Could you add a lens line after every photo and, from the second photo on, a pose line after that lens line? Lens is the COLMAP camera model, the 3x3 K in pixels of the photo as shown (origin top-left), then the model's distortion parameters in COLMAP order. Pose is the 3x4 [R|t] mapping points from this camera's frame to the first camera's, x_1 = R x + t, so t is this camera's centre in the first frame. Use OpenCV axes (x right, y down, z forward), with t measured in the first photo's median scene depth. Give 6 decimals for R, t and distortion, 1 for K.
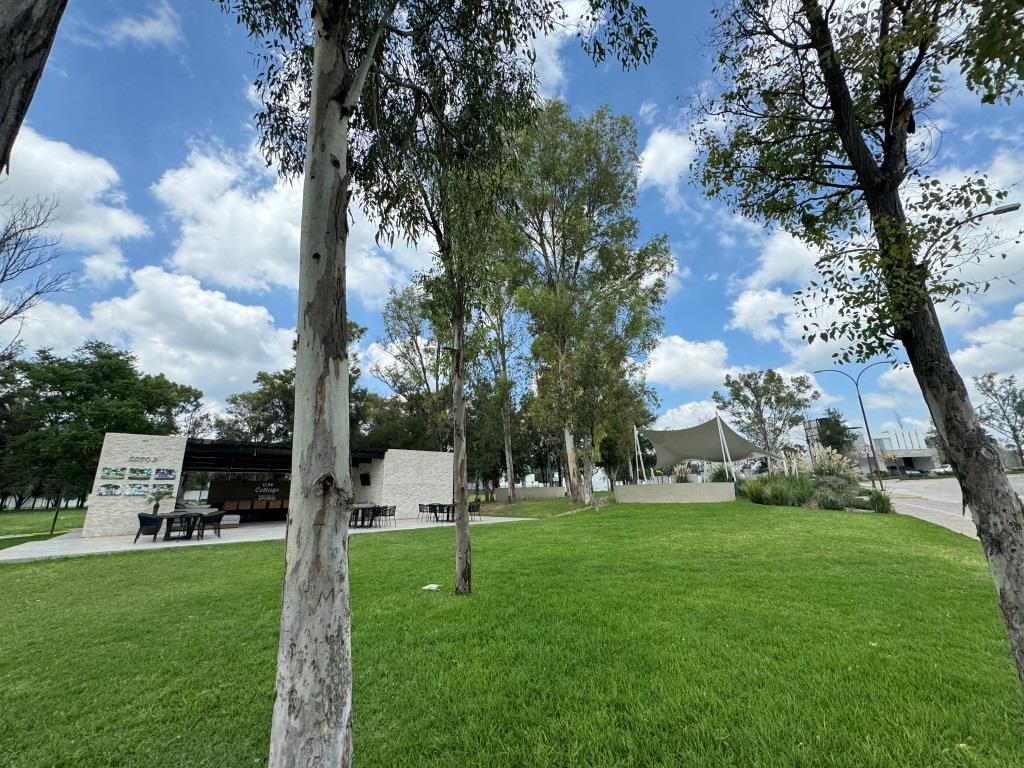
lens RADIAL K [[412.6, 0, 513.4], [0, 412.6, 387.7], [0, 0, 1]] dist [0.000900, 0.000424]
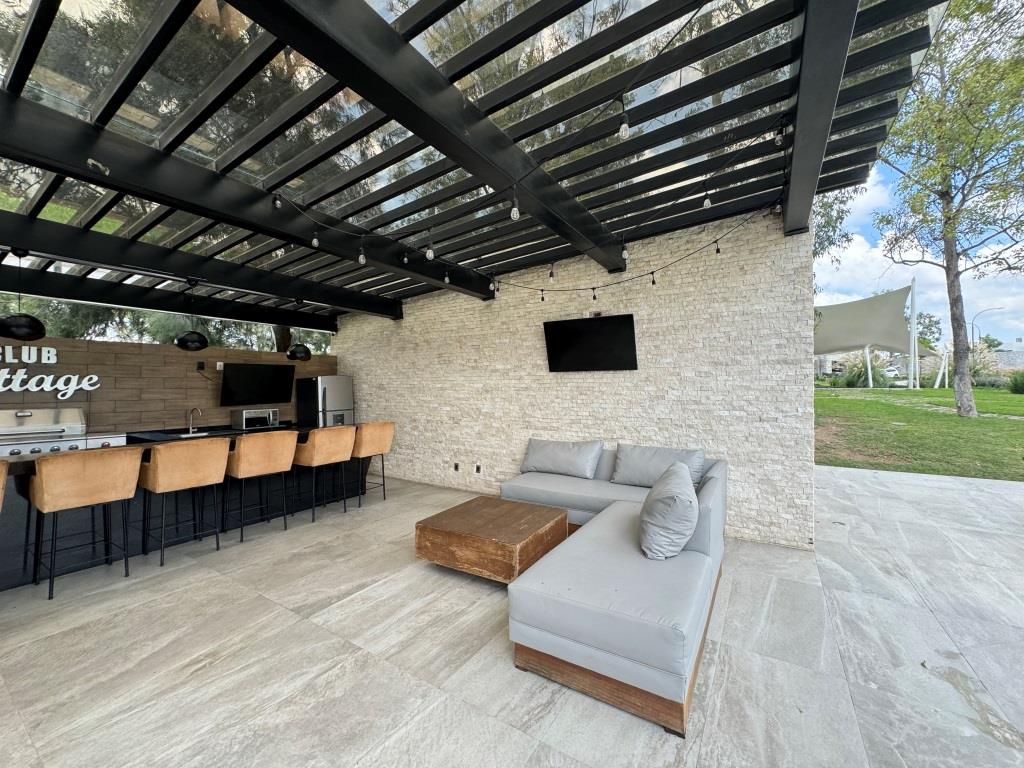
lens RADIAL K [[412.2, 0, 514.7], [0, 412.2, 382.2], [0, 0, 1]] dist [-0.002299, 0.000376]
pose [[0.951606, 0.019147, 0.306724, -0.463344], [-0.090651, 0.971138, 0.220620, 0.196225], [-0.293647, -0.237749, 0.925876, 0.800936]]
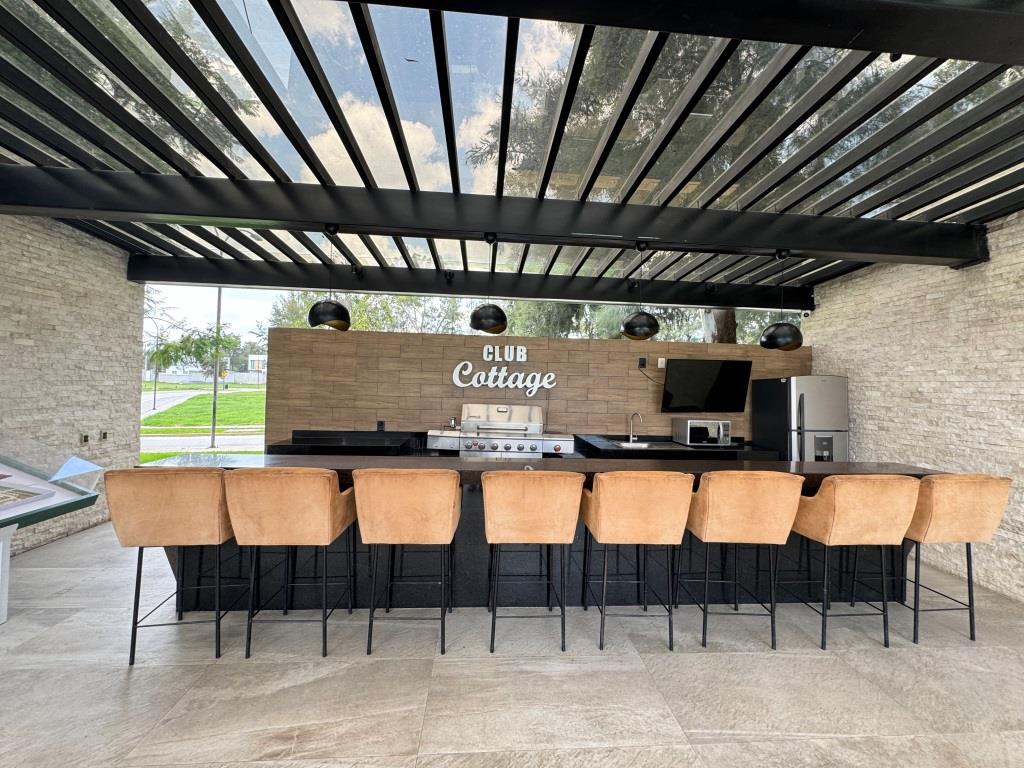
lens RADIAL K [[412.5, 0, 507.3], [0, 412.5, 380.9], [0, 0, 1]] dist [-0.001242, 0.000093]
pose [[0.808586, 0.037890, -0.587156, -0.501481], [0.103867, 0.973060, 0.205830, 0.218355], [0.579137, -0.227418, 0.782868, 0.887079]]
